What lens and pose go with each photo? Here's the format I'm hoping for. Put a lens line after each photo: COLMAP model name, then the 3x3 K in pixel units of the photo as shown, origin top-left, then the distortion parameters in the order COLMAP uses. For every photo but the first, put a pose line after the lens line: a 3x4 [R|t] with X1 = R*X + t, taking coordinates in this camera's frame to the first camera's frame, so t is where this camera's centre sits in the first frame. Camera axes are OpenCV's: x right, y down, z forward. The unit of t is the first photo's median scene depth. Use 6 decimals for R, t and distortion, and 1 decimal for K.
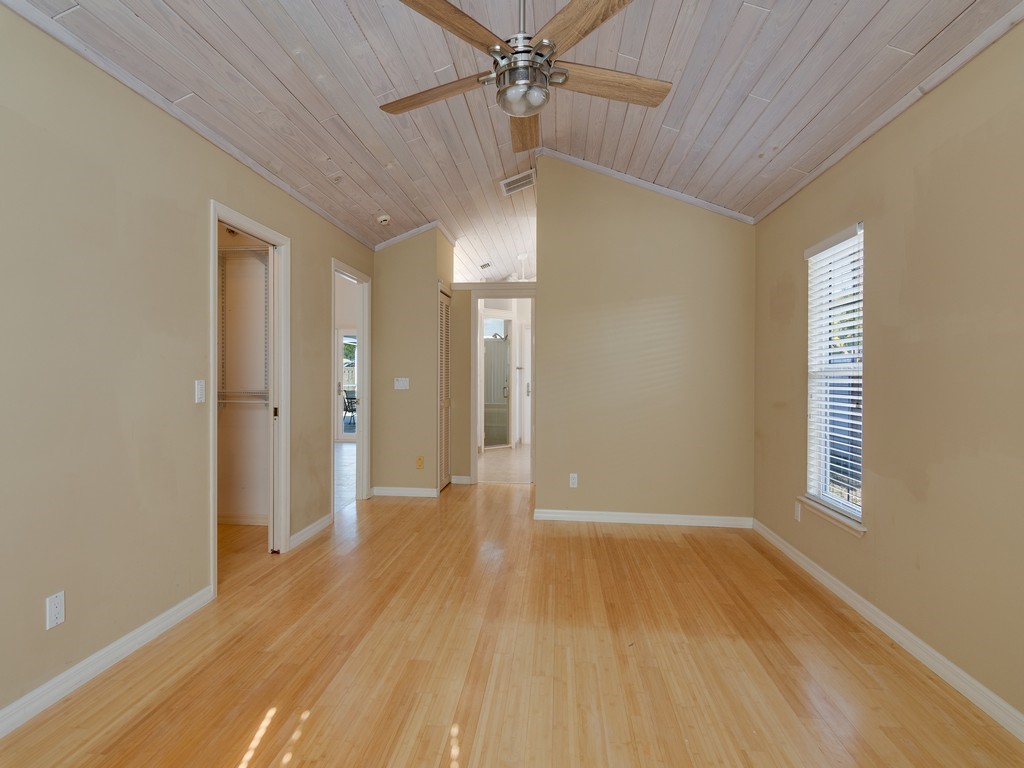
lens RADIAL K [[491.6, 0, 510.2], [0, 491.6, 378.2], [0, 0, 1]] dist [-0.013374, -0.000783]
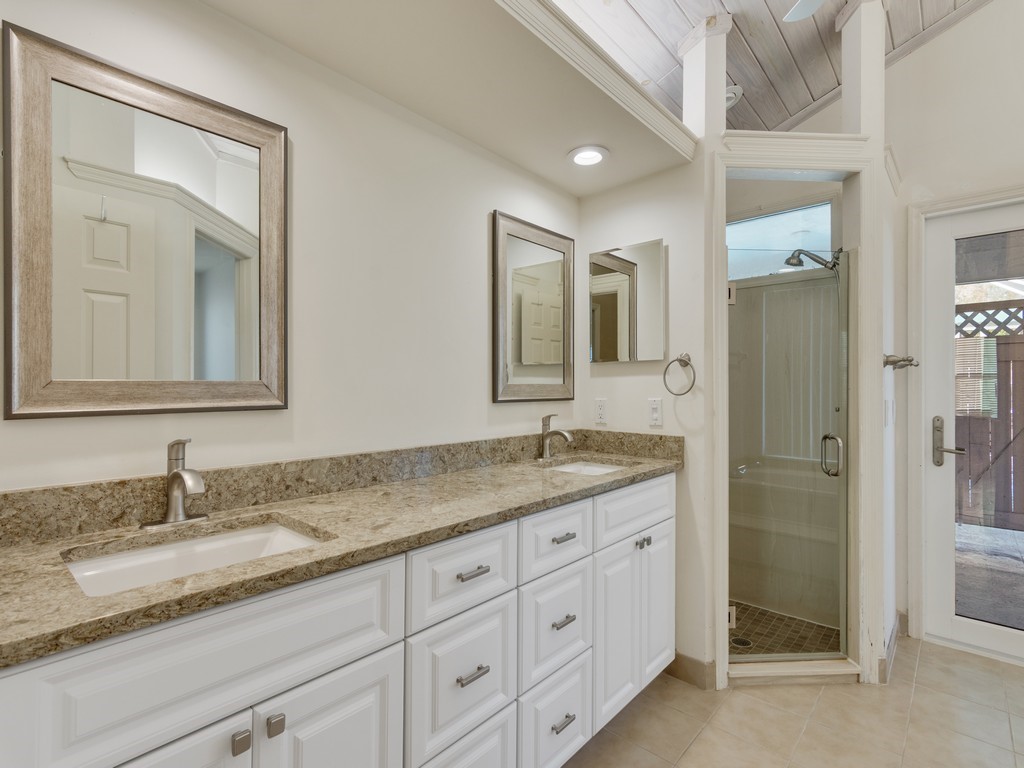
lens RADIAL K [[491.6, 0, 518.2], [0, 491.6, 382.5], [0, 0, 1]] dist [-0.013374, -0.000783]
pose [[0.804518, -0.008419, -0.593868, 0.010494], [-0.003745, 0.999808, -0.019248, -0.003195], [0.593916, 0.017709, 0.804332, 0.691427]]
